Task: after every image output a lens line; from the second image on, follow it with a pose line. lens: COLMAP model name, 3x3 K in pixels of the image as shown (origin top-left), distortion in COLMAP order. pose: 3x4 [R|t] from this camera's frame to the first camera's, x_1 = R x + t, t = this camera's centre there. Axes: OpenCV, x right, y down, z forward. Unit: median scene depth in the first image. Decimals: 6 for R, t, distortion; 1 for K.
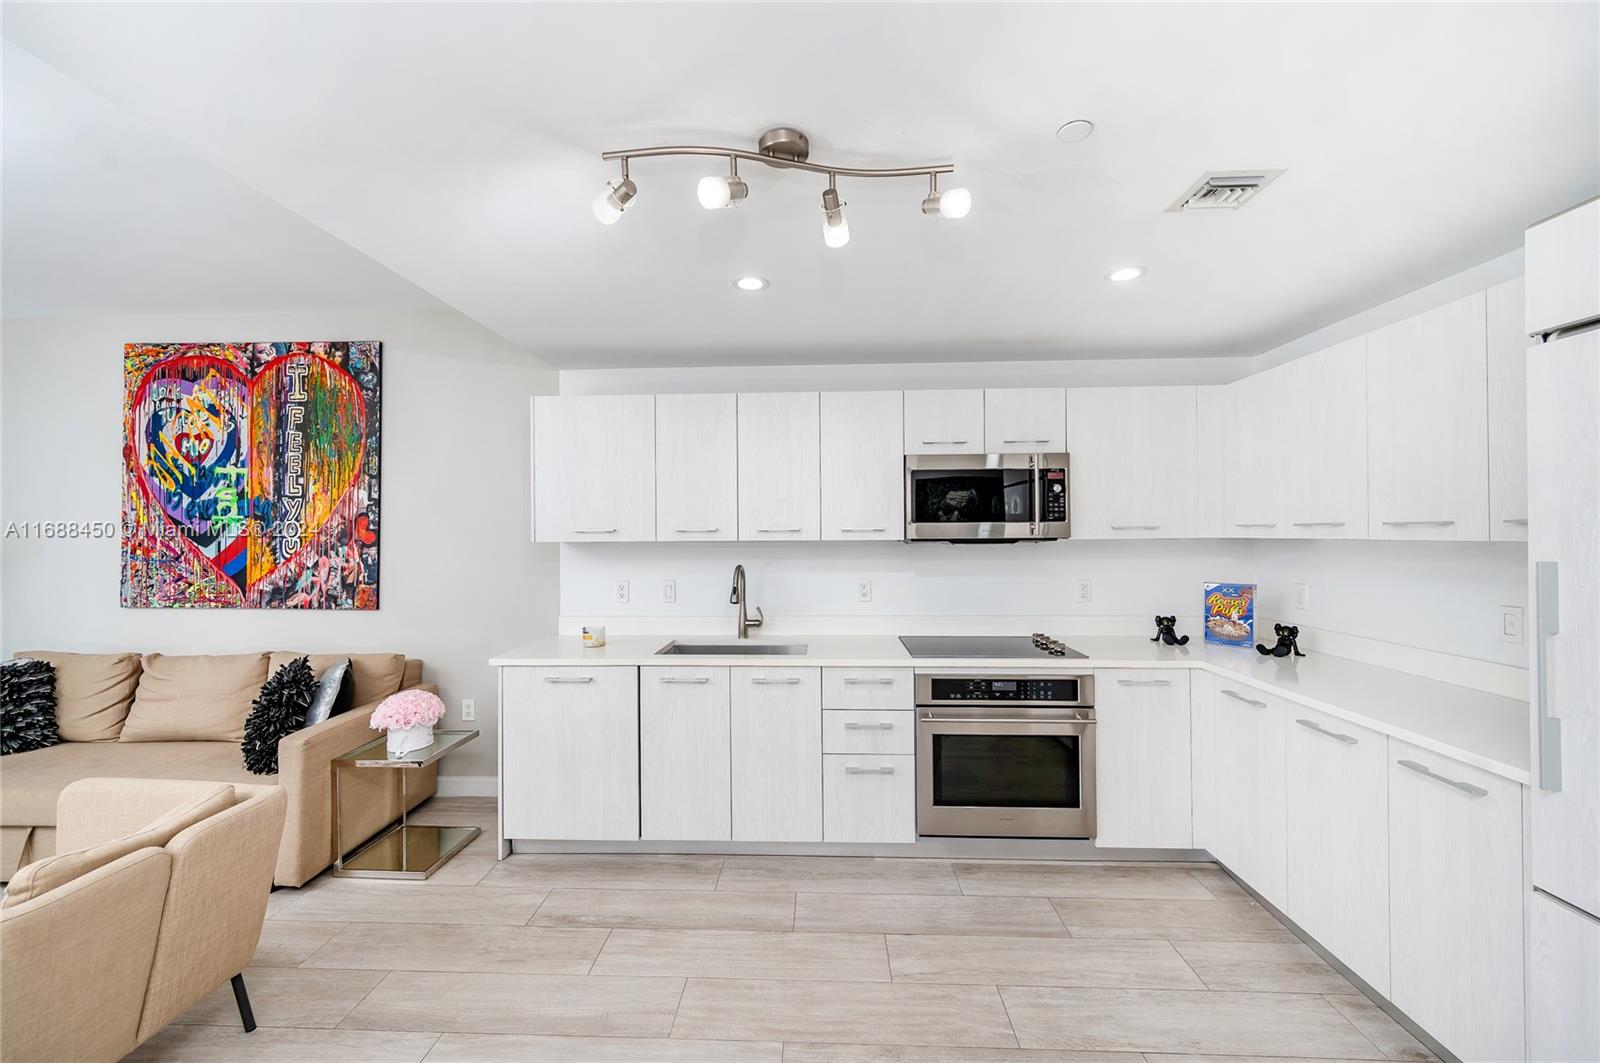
lens RADIAL K [[633.2, 0, 793.4], [0, 633.2, 530.4], [0, 0, 1]] dist [0.003966, -0.001516]
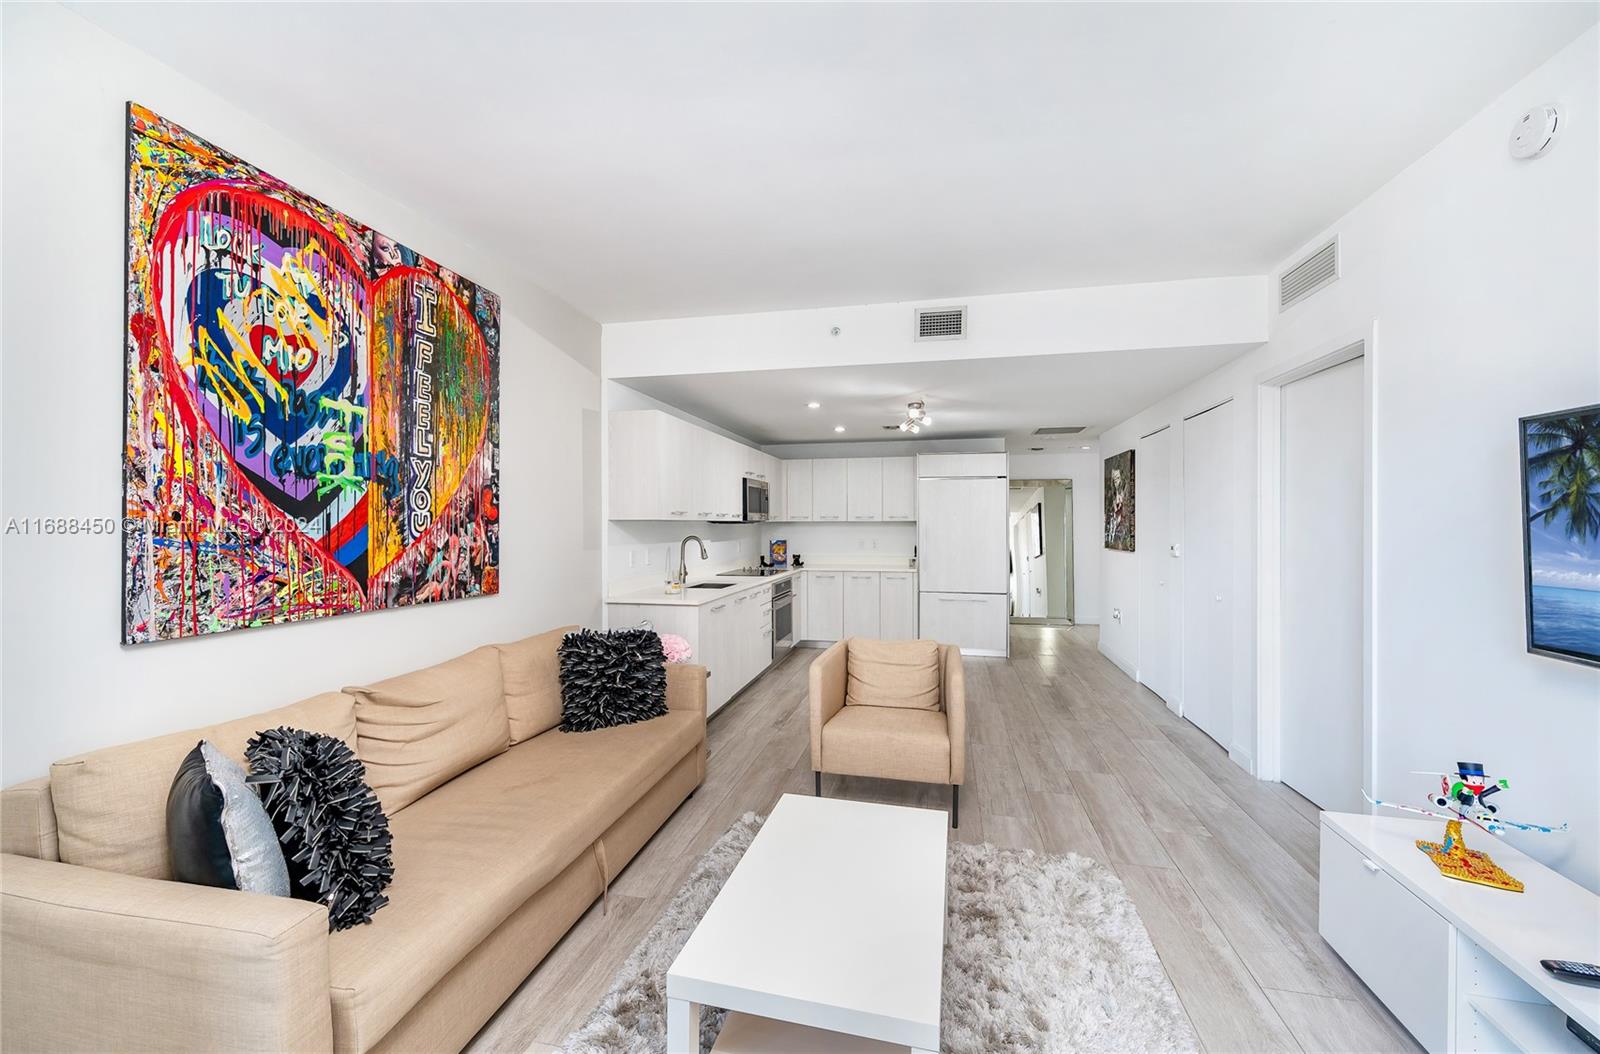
lens RADIAL K [[633.2, 0, 801.4], [0, 633.2, 523.9], [0, 0, 1]] dist [0.003966, -0.001516]
pose [[0.166855, 0.006838, 0.985958, -1.472258], [-0.003278, 0.999974, -0.006380, 0.030889], [-0.985976, -0.002168, 0.166873, 0.422078]]
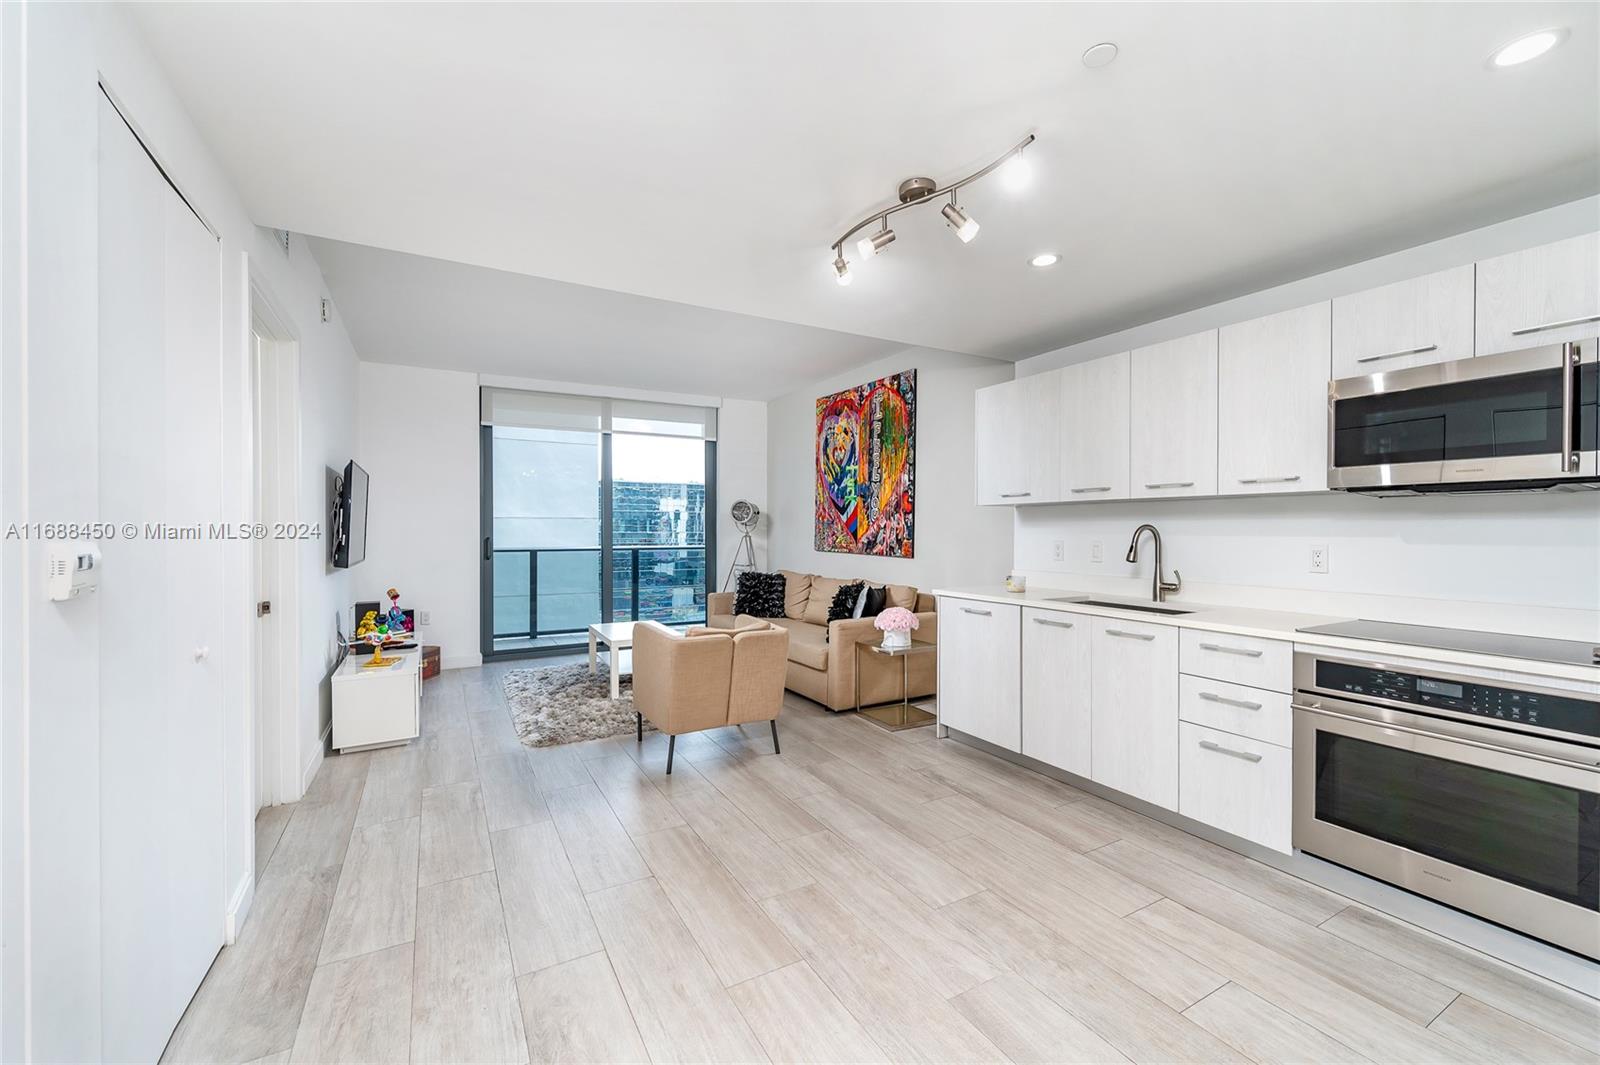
lens RADIAL K [[633.2, 0, 798.6], [0, 633.2, 533.5], [0, 0, 1]] dist [0.003966, -0.001516]
pose [[0.537713, 0.014306, -0.843006, 0.407261], [-0.000253, 0.999859, 0.016806, 0.046603], [0.843128, -0.008823, 0.537641, 0.016078]]
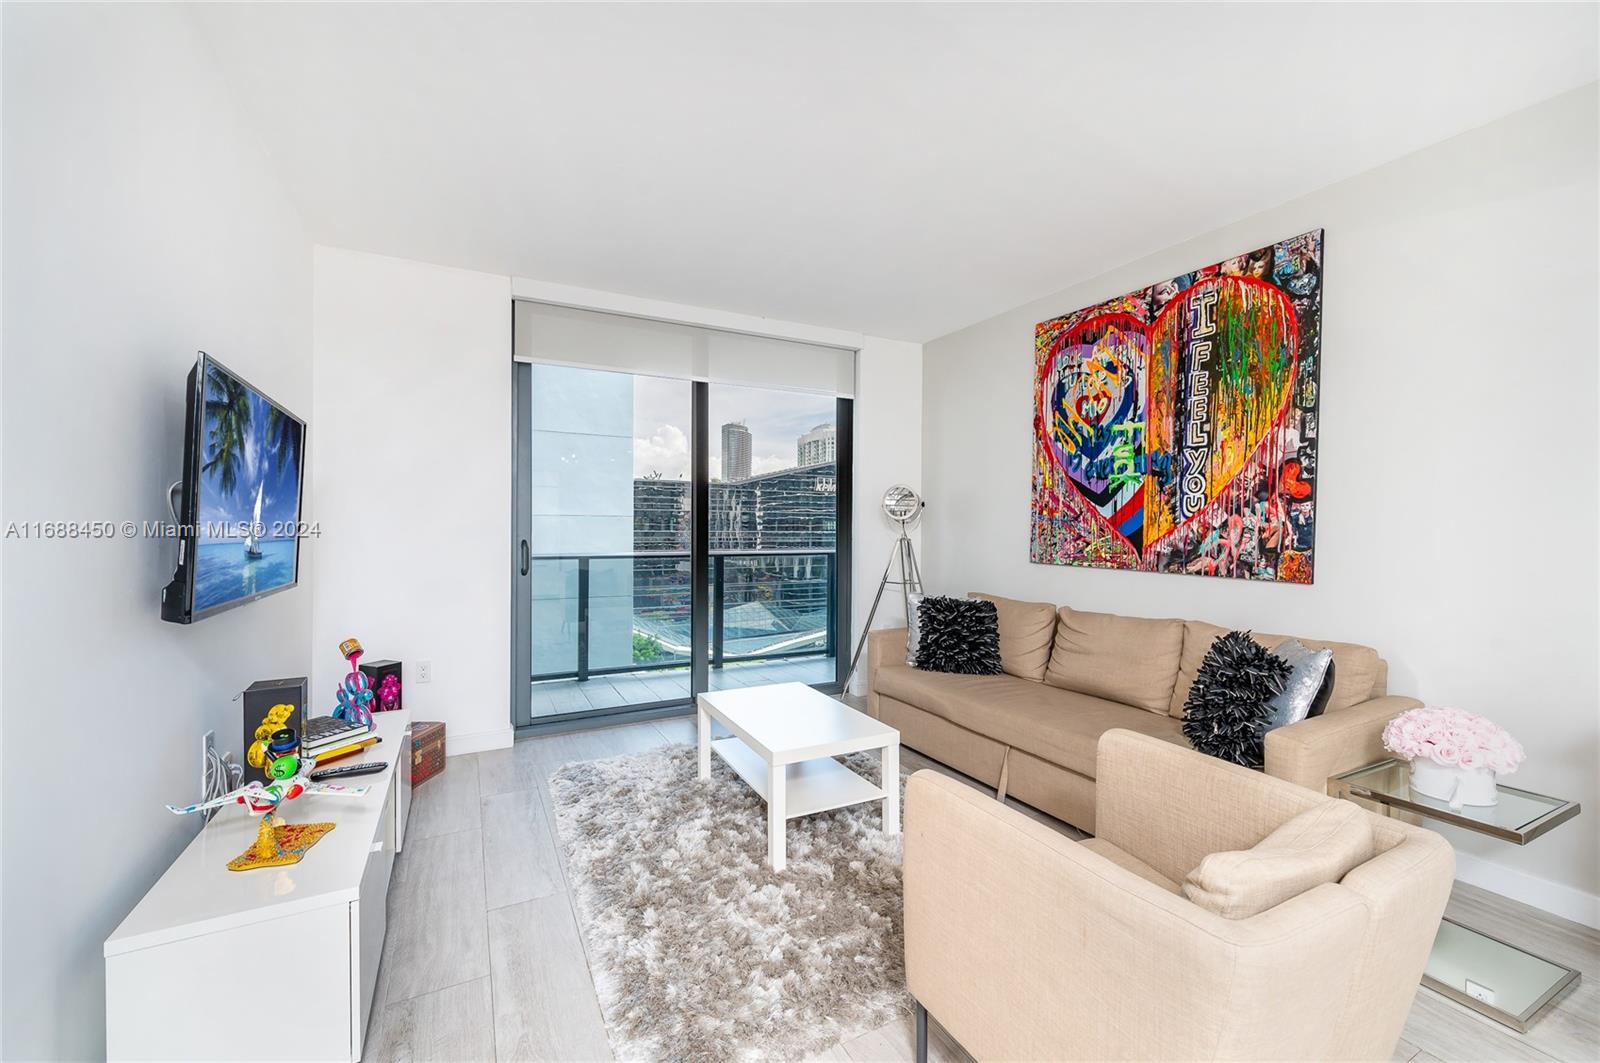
lens RADIAL K [[633.2, 0, 795.7], [0, 633.2, 531.1], [0, 0, 1]] dist [0.003966, -0.001516]
pose [[0.509096, 0.014494, -0.860587, -0.316424], [-0.006607, 0.999895, 0.012932, 0.055608], [0.860684, -0.000898, 0.509138, 0.077832]]
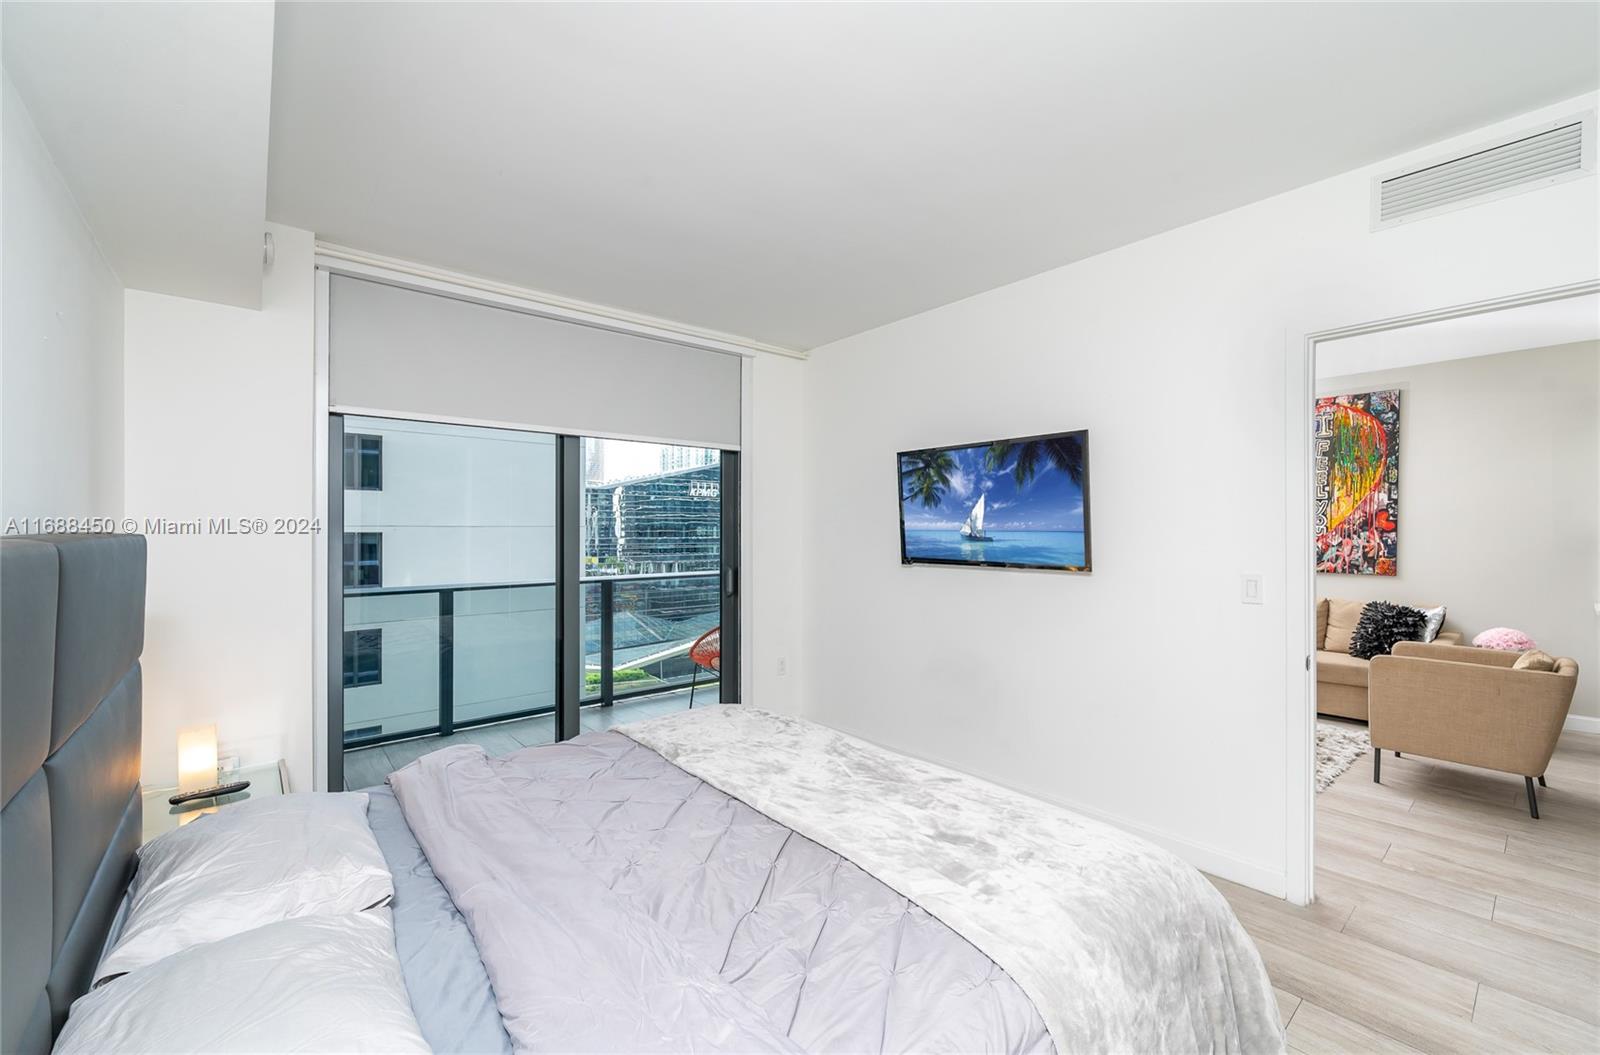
lens RADIAL K [[633.2, 0, 810.2], [0, 633.2, 532.3], [0, 0, 1]] dist [0.003966, -0.001516]
pose [[0.688012, 0.006957, -0.725666, -0.524987], [-0.004732, 0.999976, 0.005101, 0.024847], [0.725684, -0.000076, 0.688028, -0.958655]]
